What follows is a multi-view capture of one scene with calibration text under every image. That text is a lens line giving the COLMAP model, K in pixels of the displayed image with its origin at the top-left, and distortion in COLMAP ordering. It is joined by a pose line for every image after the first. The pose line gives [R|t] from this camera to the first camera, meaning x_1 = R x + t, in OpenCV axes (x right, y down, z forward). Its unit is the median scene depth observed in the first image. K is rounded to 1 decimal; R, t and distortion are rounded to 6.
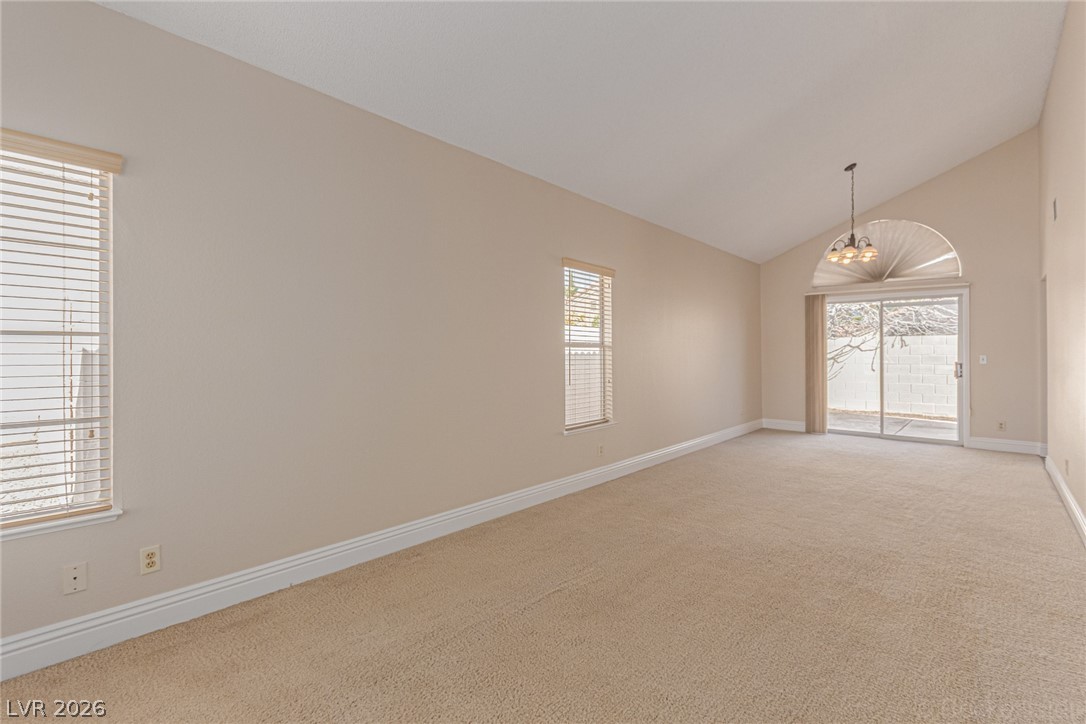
lens RADIAL K [[507.4, 0, 541.6], [0, 507.4, 352.7], [0, 0, 1]] dist [0.009985, -0.000870]
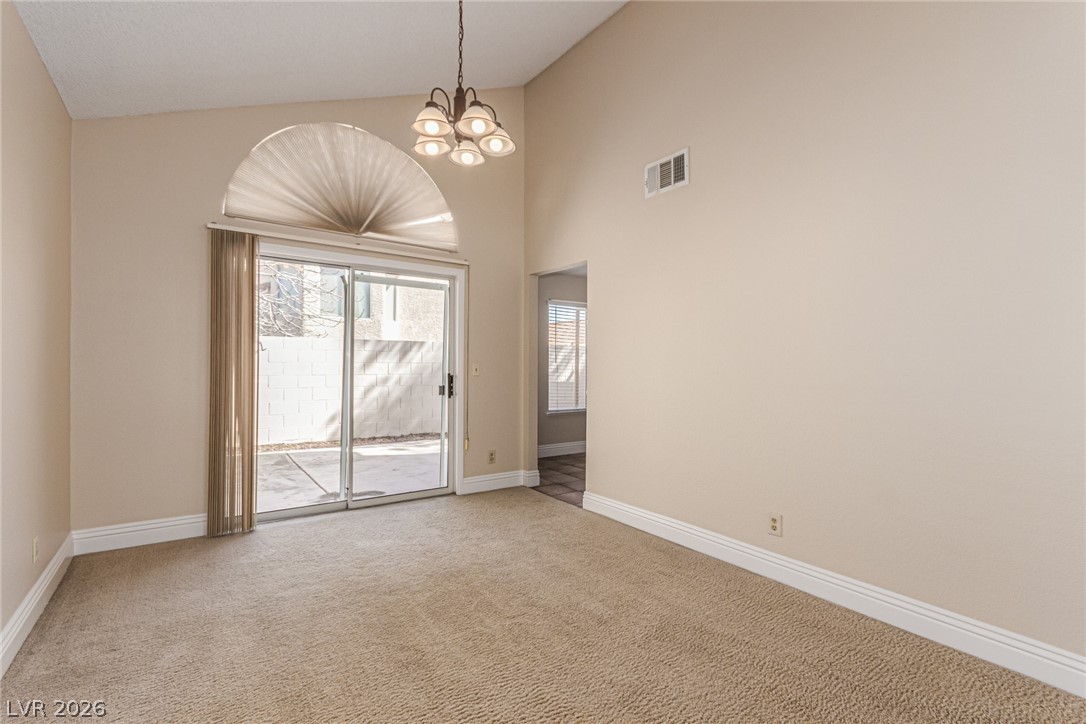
lens RADIAL K [[507.4, 0, 569.6], [0, 507.4, 362.3], [0, 0, 1]] dist [0.009985, -0.000870]
pose [[0.212765, 0.005840, 0.977086, 0.162117], [-0.010039, 0.999942, -0.003790, 0.003427], [-0.977052, -0.009003, 0.212811, 0.647578]]
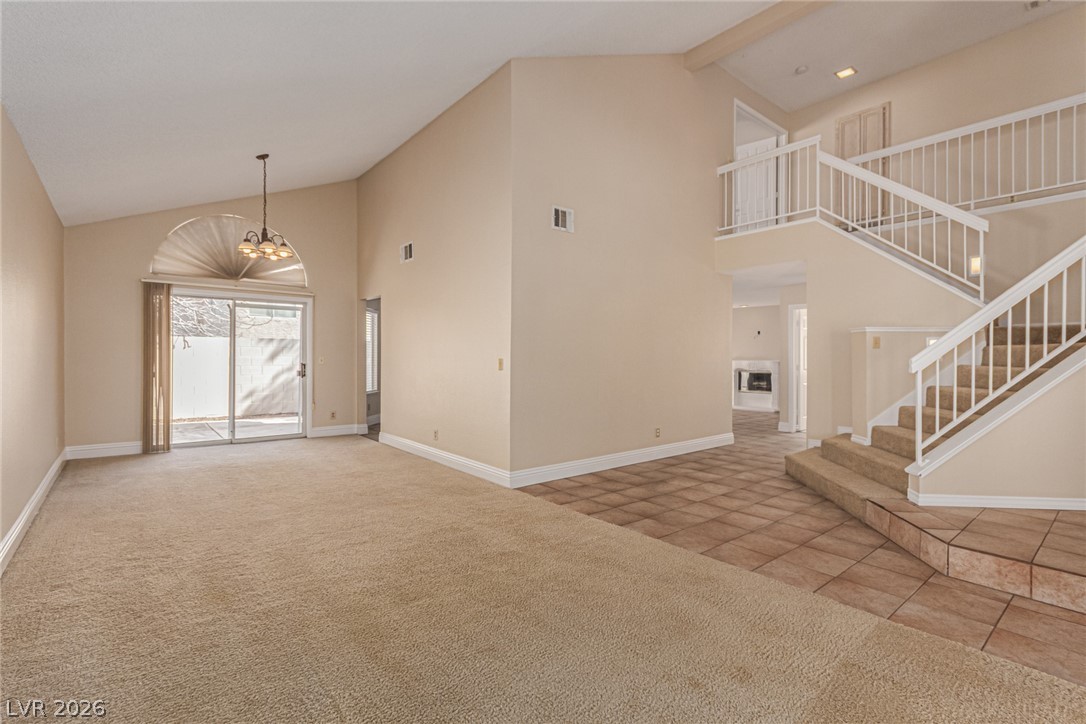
lens RADIAL K [[507.4, 0, 569.6], [0, 507.4, 354.5], [0, 0, 1]] dist [0.009985, -0.000870]
pose [[0.142744, 0.003725, 0.989753, -0.191523], [-0.004891, 0.999983, -0.003059, 0.000440], [-0.989748, -0.004404, 0.142760, 0.244600]]
